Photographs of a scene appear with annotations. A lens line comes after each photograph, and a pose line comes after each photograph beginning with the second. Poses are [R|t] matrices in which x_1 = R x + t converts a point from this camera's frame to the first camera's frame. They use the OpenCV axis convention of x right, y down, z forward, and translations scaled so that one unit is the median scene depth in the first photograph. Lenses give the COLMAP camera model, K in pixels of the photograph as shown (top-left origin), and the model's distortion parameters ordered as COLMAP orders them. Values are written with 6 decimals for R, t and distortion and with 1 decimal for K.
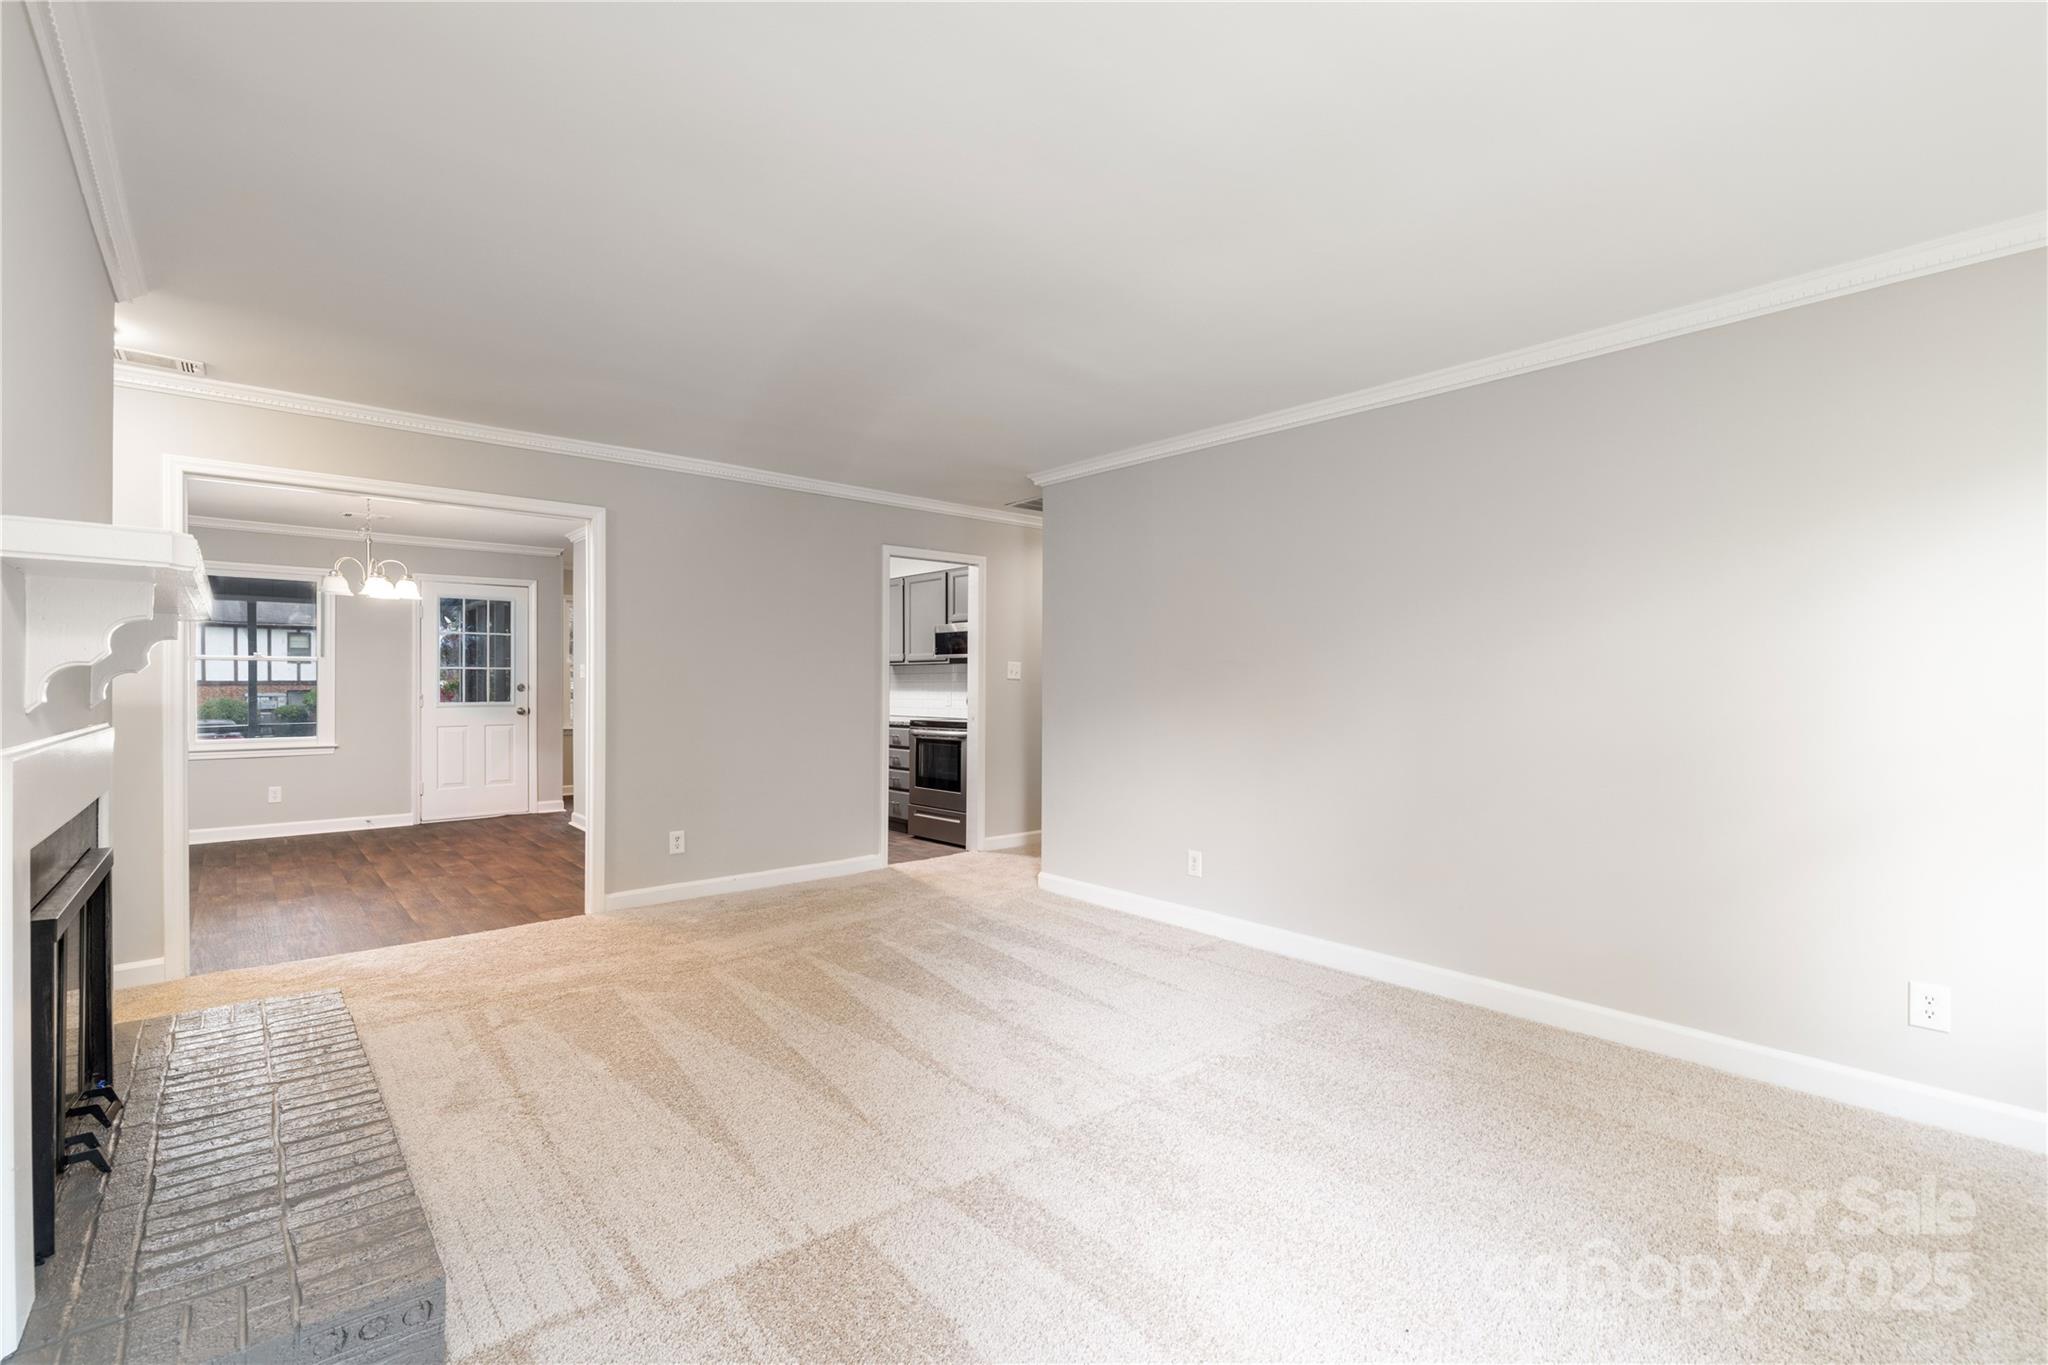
lens RADIAL K [[891.7, 0, 1024.0], [0, 891.7, 682.9], [0, 0, 1]] dist [-0.003847, -0.000386]
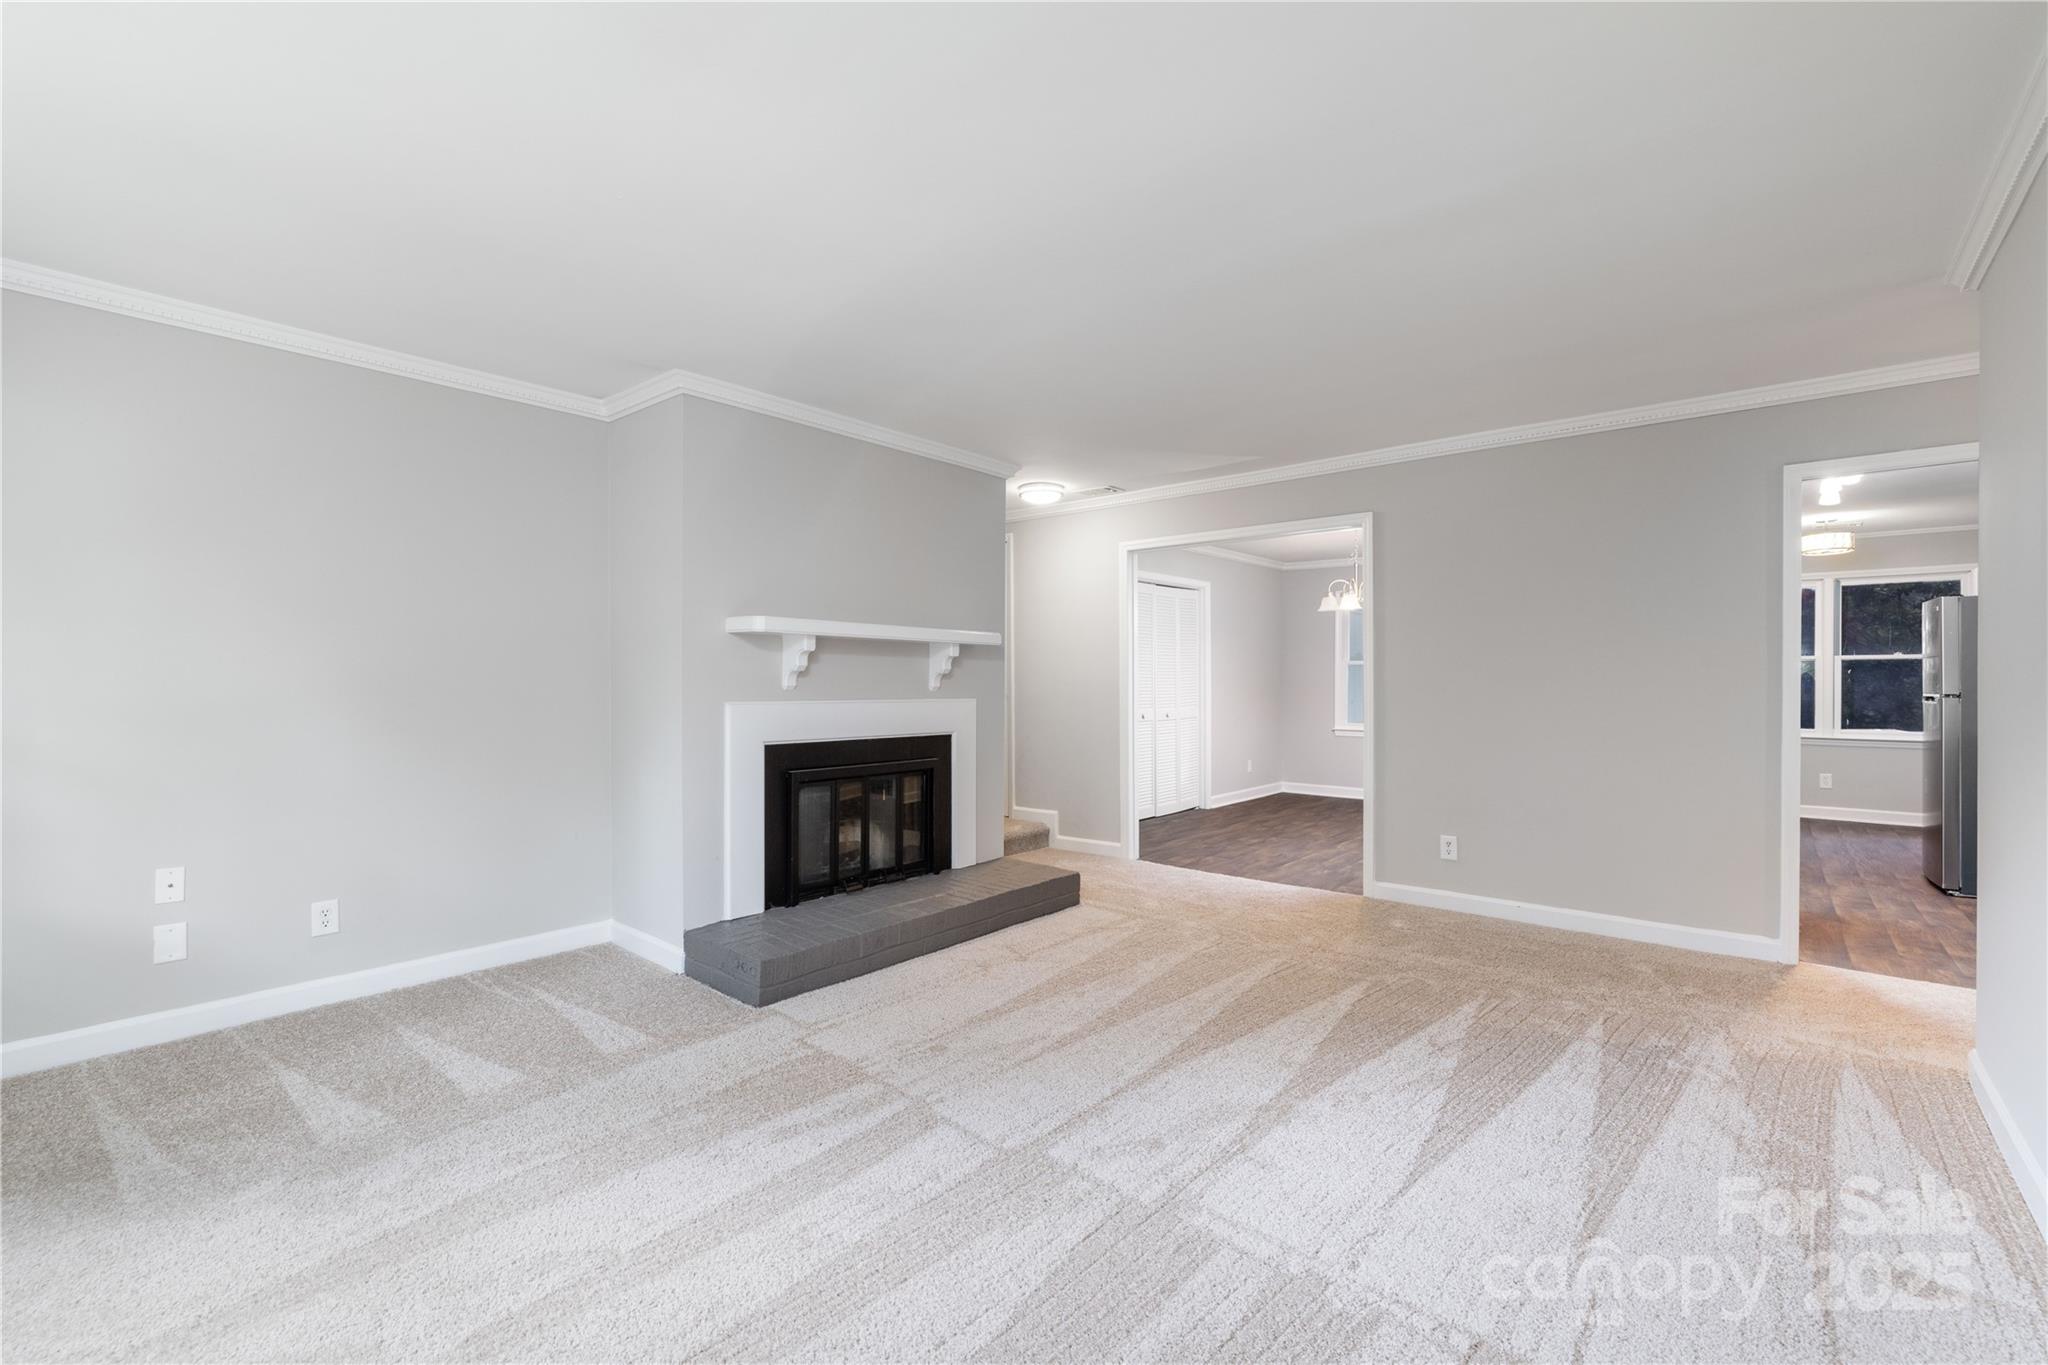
lens RADIAL K [[891.7, 0, 1024.6], [0, 891.7, 676.3], [0, 0, 1]] dist [-0.003847, -0.000386]
pose [[0.119353, -0.014626, -0.992744, 0.546158], [-0.001209, 0.999889, -0.014877, 0.014979], [0.992851, 0.002976, 0.119322, 0.499064]]
